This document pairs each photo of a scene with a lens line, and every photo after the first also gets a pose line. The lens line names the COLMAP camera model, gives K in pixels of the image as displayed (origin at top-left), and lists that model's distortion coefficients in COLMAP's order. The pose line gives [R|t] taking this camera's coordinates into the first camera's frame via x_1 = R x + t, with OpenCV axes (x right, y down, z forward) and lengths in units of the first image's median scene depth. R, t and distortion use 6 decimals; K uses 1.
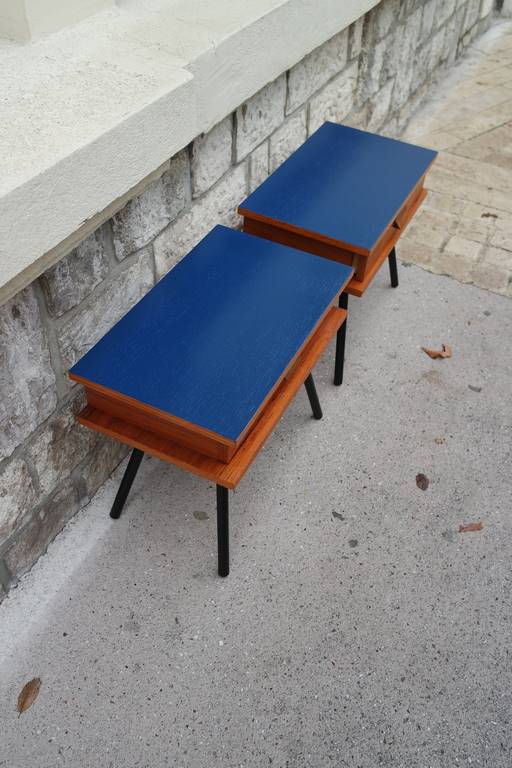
lens RADIAL K [[702.8, 0, 256.0], [0, 702.8, 384.0], [0, 0, 1]] dist [0.026765, -0.009761]
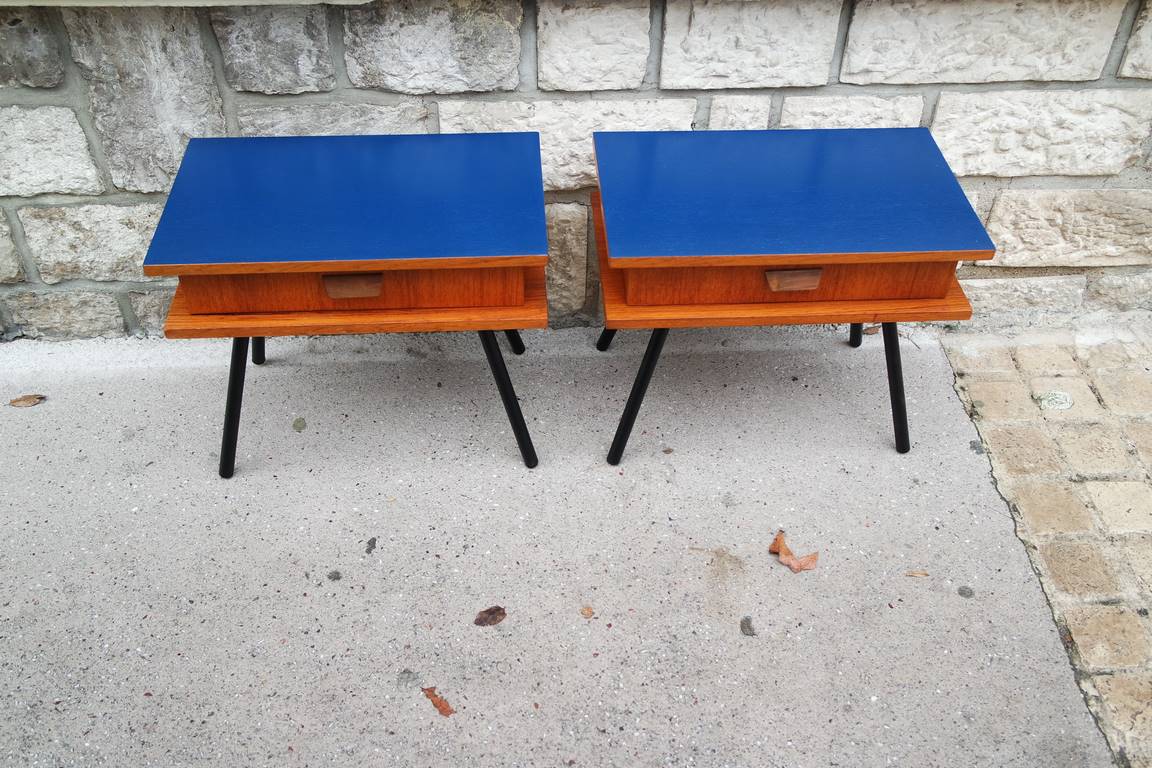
lens RADIAL K [[1054.1, 0, 576.0], [0, 1054.1, 384.0], [0, 0, 1]] dist [0.026765, -0.009761]
pose [[0.495643, 0.563317, -0.661068, 0.819936], [-0.602661, 0.771146, 0.205266, -0.273095], [0.625410, 0.296661, 0.721703, 0.325728]]
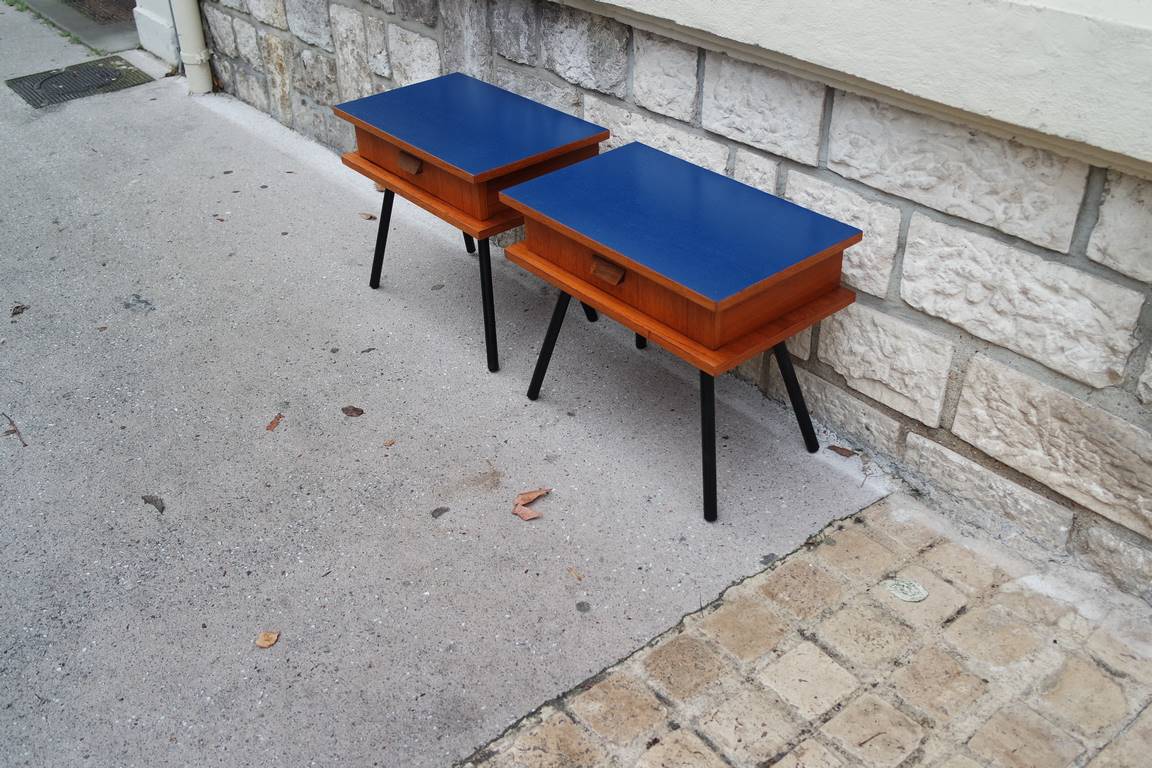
lens RADIAL K [[1054.1, 0, 576.0], [0, 1054.1, 384.0], [0, 0, 1]] dist [0.026765, -0.009761]
pose [[-0.422900, 0.471162, -0.774056, 1.152992], [-0.623415, 0.468661, 0.625868, -0.888720], [0.657655, 0.747237, 0.095533, 1.086887]]
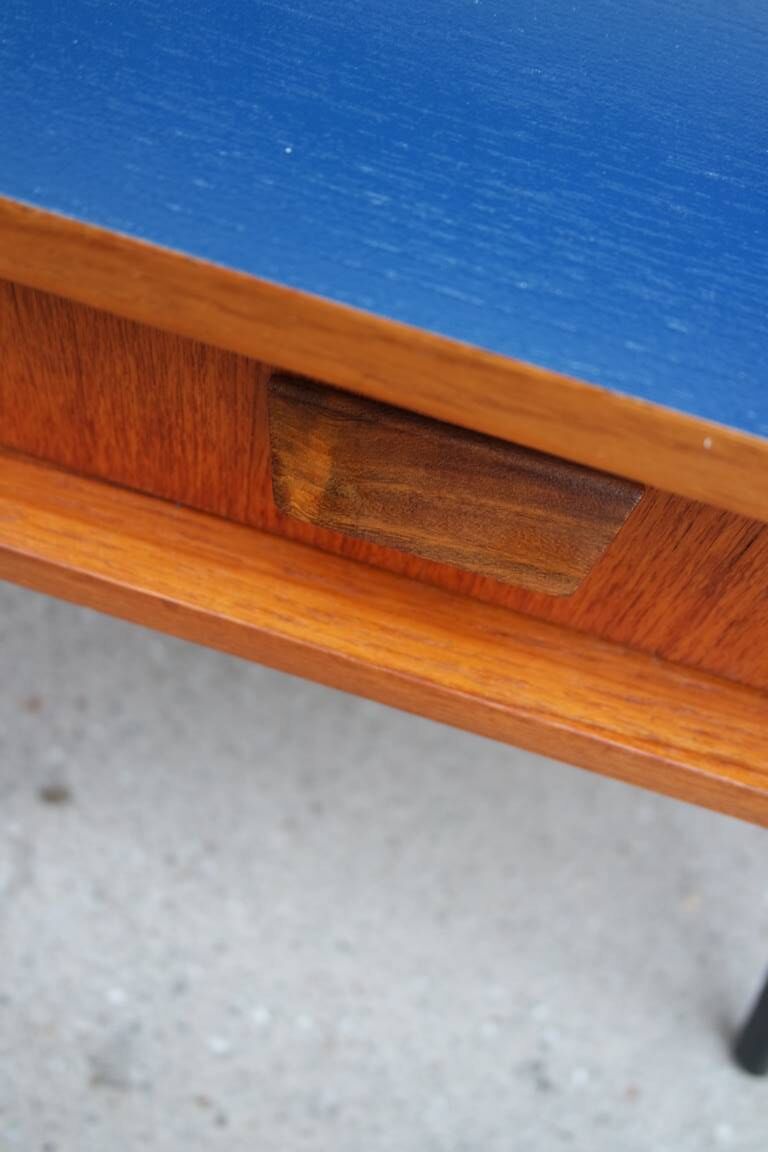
lens RADIAL K [[1009.3, 0, 384.0], [0, 1009.3, 576.0], [0, 0, 1]] dist [-0.002804, -0.004687]
pose [[0.184043, 0.809687, -0.557257, 0.309924], [-0.785118, 0.462196, 0.412267, -0.315384], [0.591369, 0.361638, 0.720763, 1.021105]]
